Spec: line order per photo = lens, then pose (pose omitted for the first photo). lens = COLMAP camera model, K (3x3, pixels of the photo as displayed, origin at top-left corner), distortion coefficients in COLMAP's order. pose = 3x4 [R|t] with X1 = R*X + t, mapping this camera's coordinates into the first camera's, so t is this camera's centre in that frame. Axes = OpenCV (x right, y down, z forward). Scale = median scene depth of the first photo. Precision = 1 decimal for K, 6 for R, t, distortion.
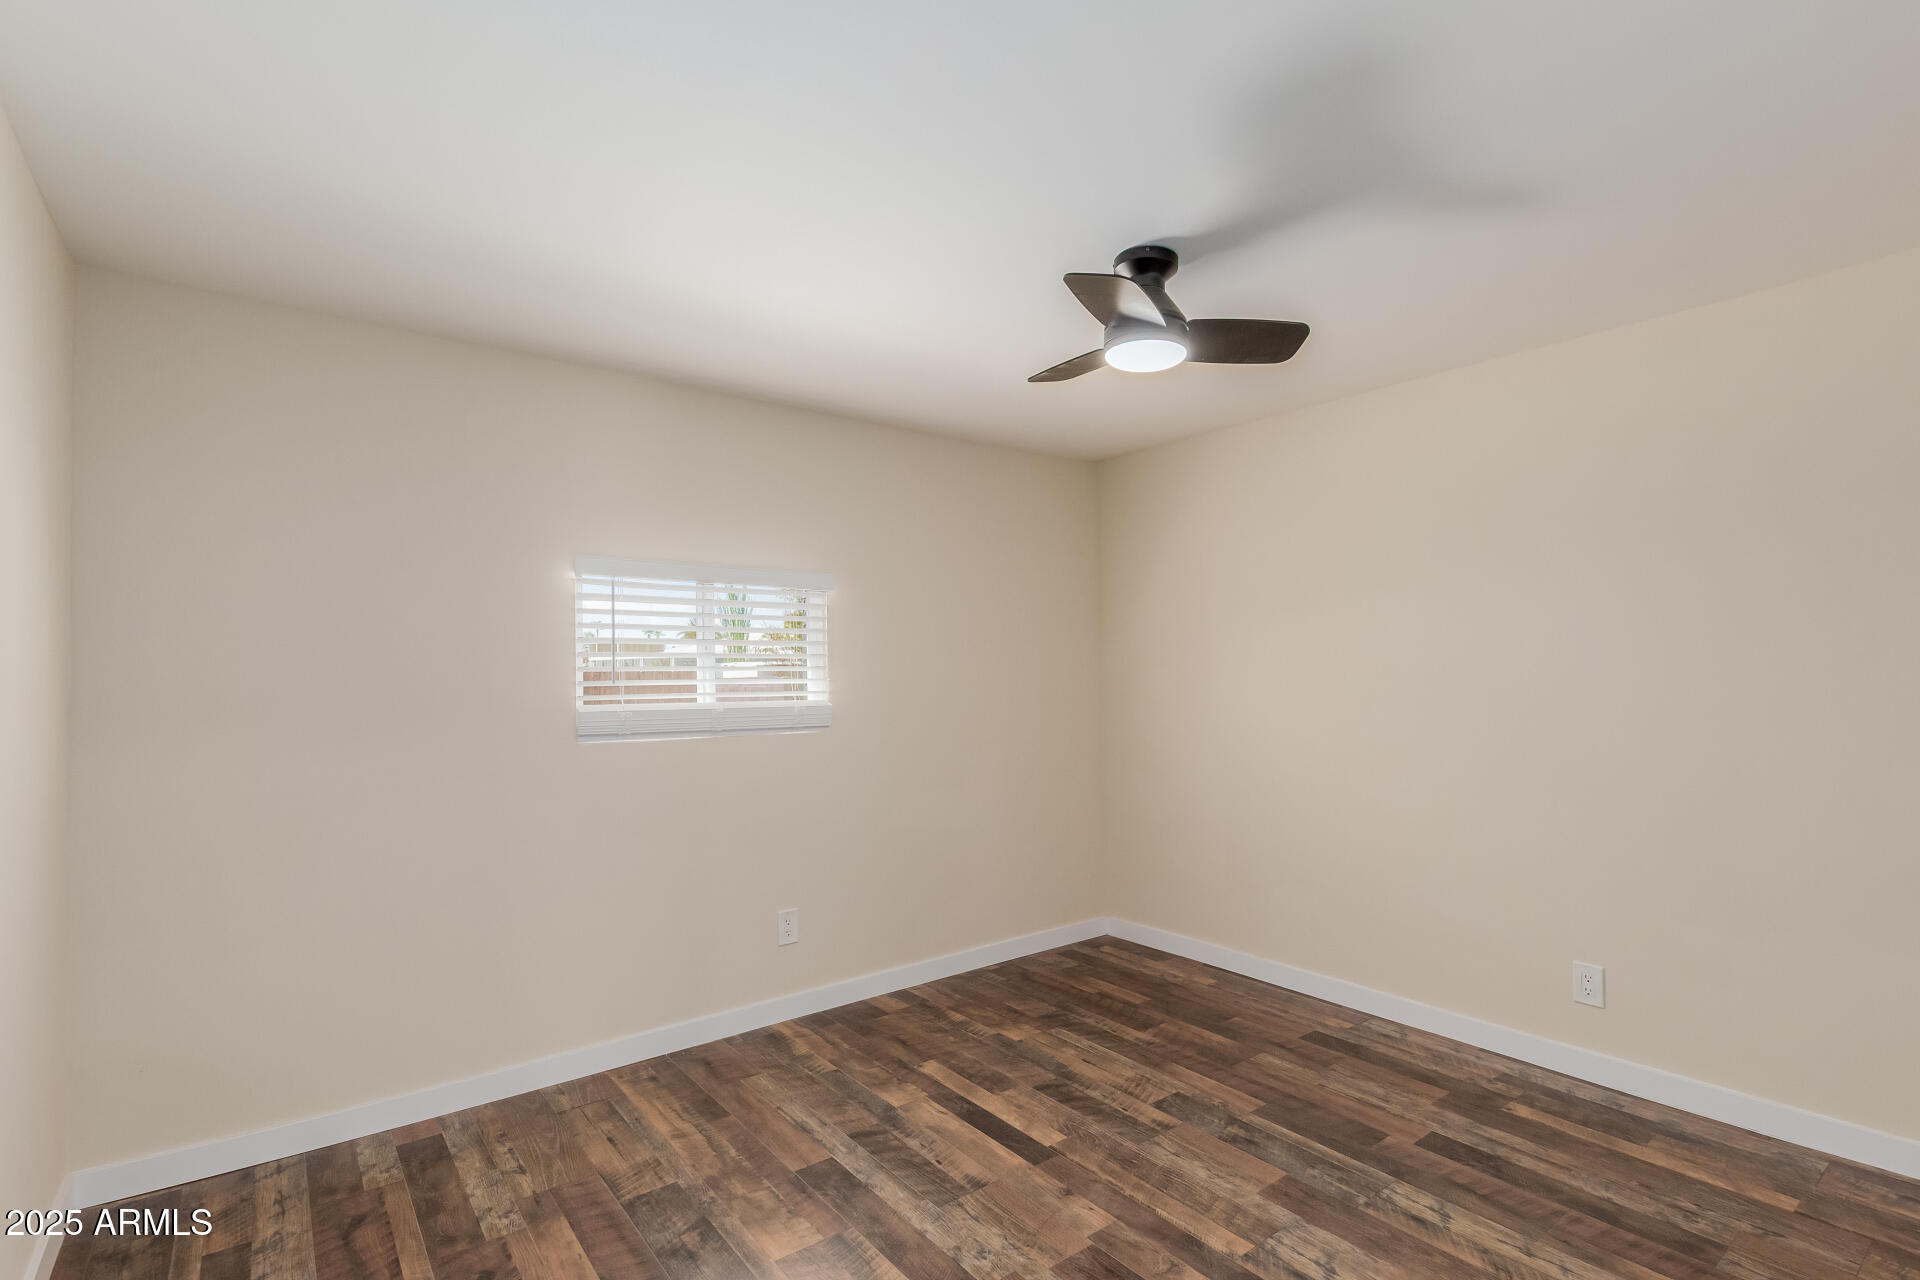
lens RADIAL K [[903.5, 0, 963.7], [0, 903.5, 643.2], [0, 0, 1]] dist [0.011081, -0.004335]
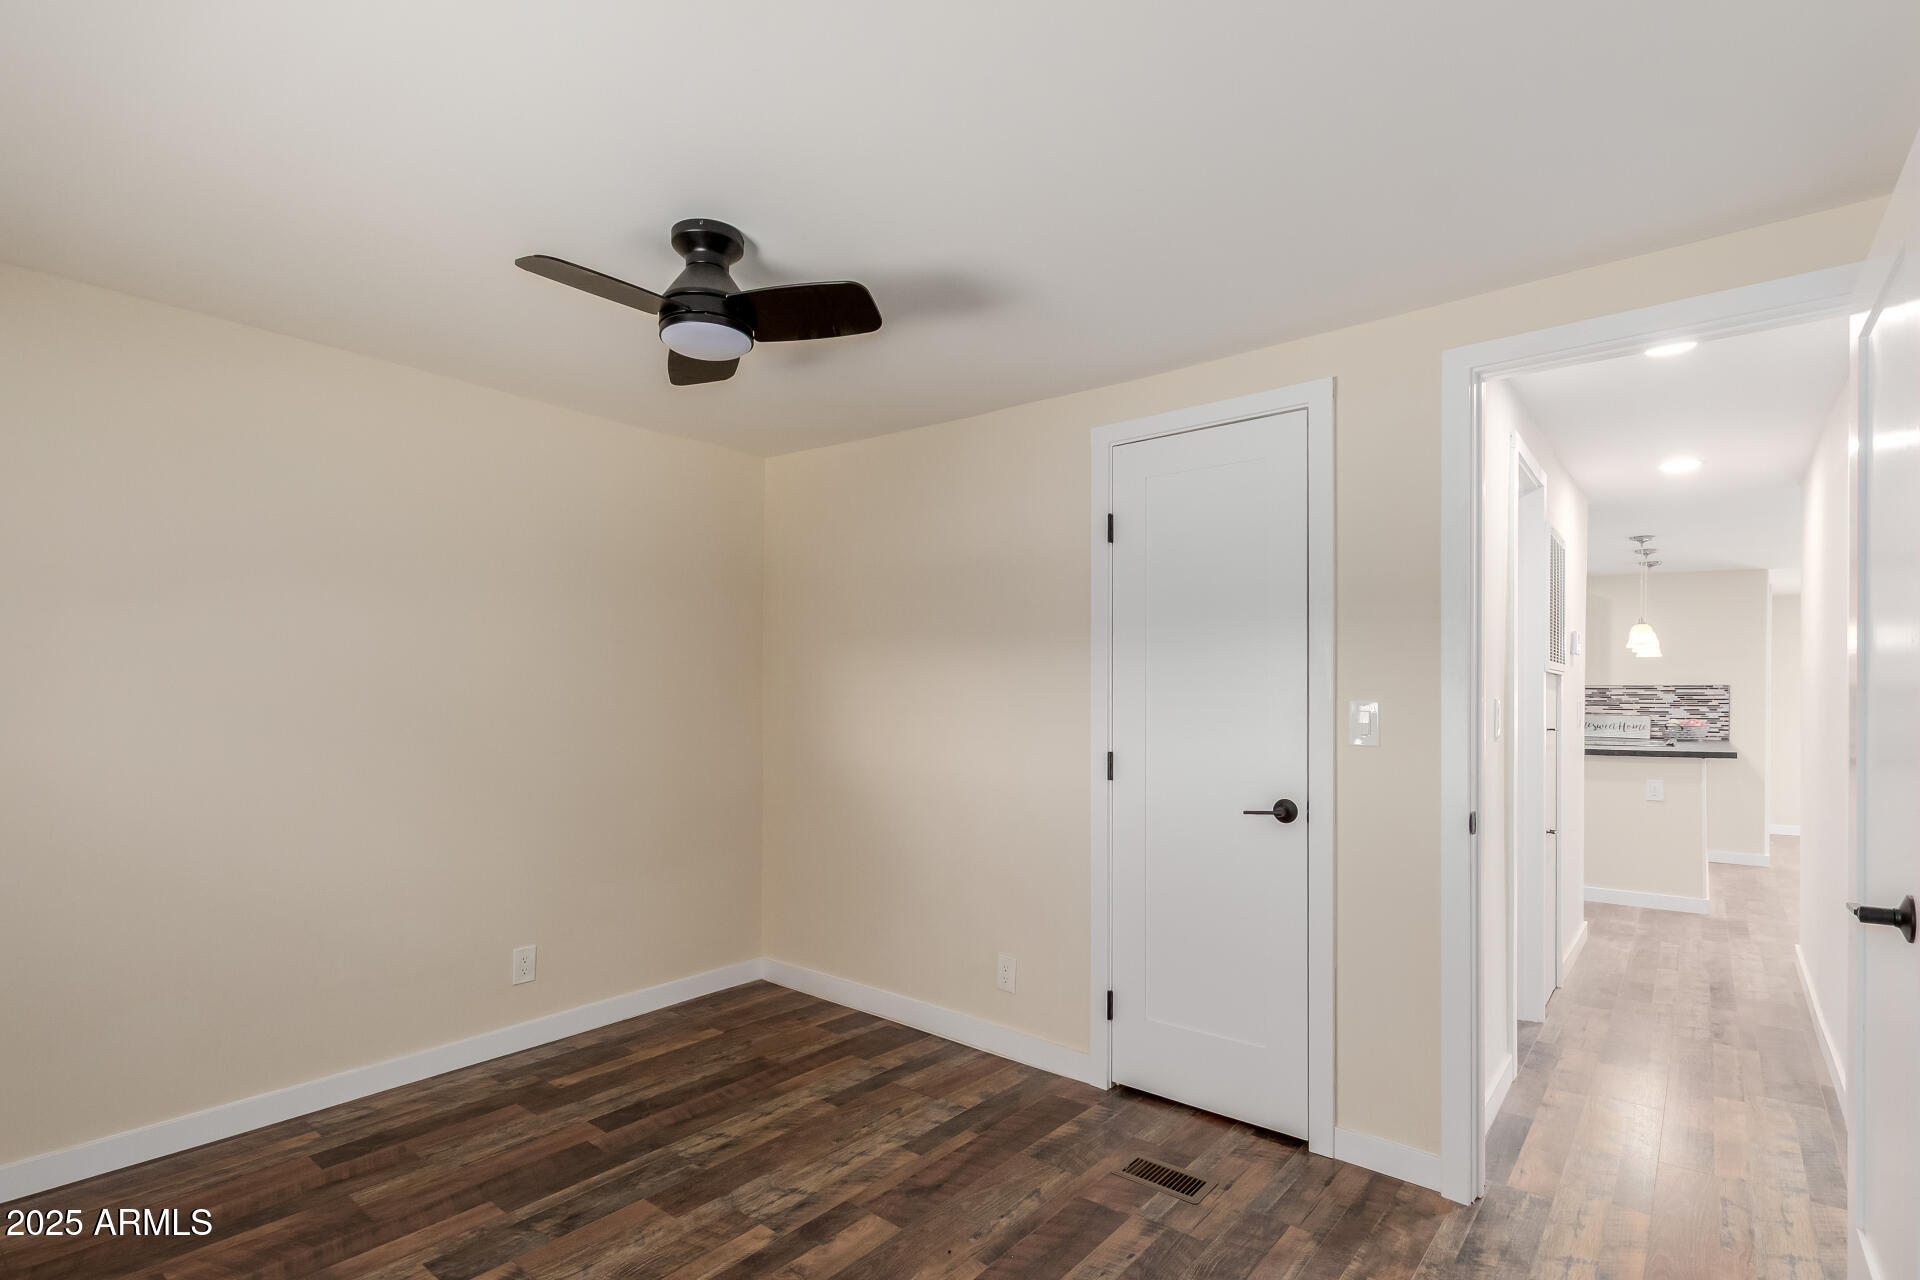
lens RADIAL K [[903.5, 0, 953.9], [0, 903.5, 688.6], [0, 0, 1]] dist [0.011081, -0.004335]
pose [[-0.209481, 0.008240, 0.977778, -0.644713], [-0.036338, 0.999208, -0.016206, 0.021491], [-0.977137, -0.038925, -0.209016, 0.822098]]
